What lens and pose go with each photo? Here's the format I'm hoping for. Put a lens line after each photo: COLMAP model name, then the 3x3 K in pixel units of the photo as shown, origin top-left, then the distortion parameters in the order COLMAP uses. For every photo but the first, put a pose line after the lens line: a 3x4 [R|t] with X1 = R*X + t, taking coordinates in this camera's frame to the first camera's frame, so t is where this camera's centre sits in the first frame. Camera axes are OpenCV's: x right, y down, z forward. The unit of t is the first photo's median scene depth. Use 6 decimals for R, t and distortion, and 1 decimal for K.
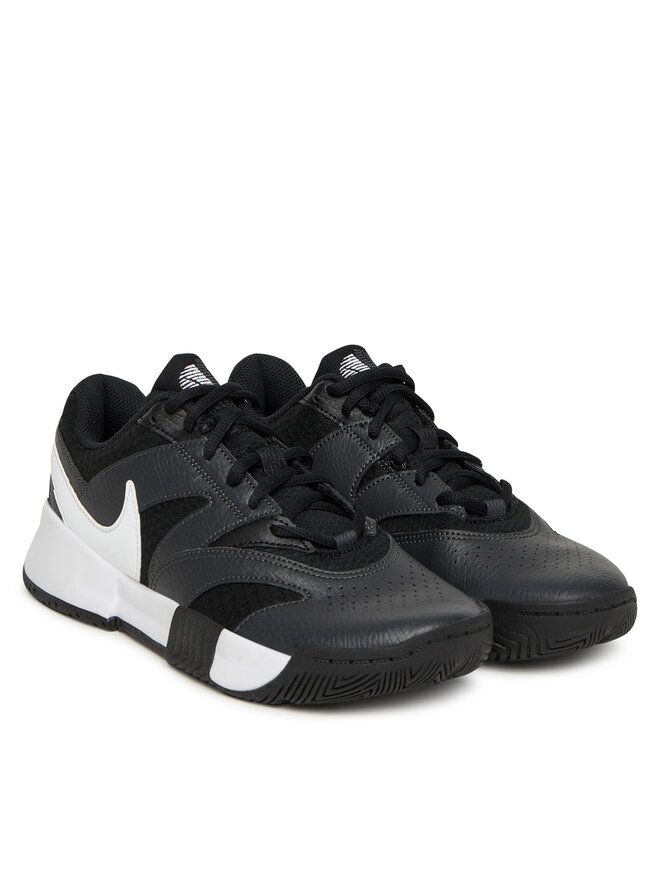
lens RADIAL K [[1650.1, 0, 329.3], [0, 1650.1, 440.4], [0, 0, 1]] dist [-0.058752, 0.000000]
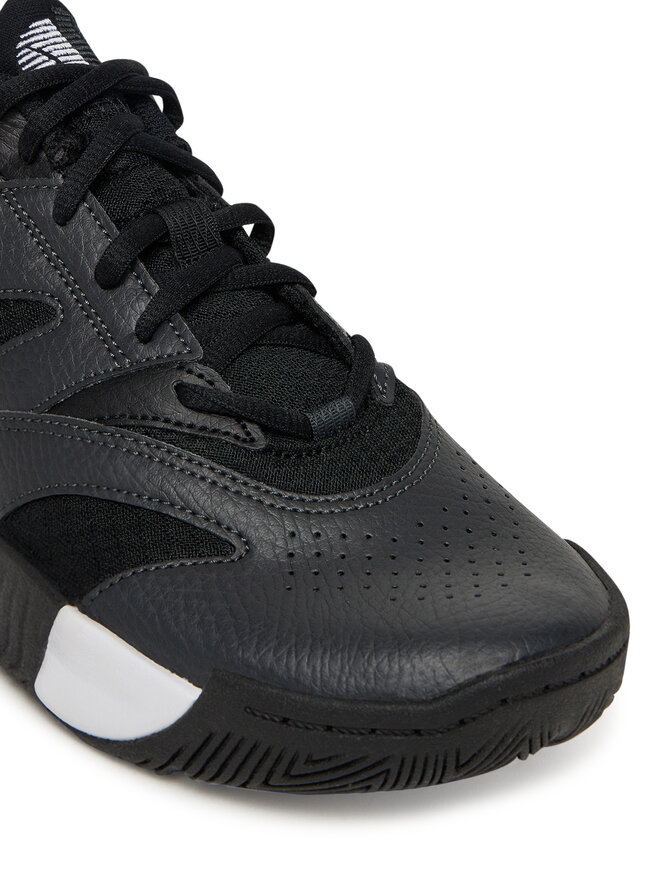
lens RADIAL K [[2000.5, 0, 330.6], [0, 2000.5, 438.9], [0, 0, 1]] dist [-0.020309, 0.000000]
pose [[0.997940, 0.060304, 0.021883, -0.002924], [-0.063261, 0.981712, 0.179552, -0.039392], [-0.010655, -0.180566, 0.983505, 0.424080]]
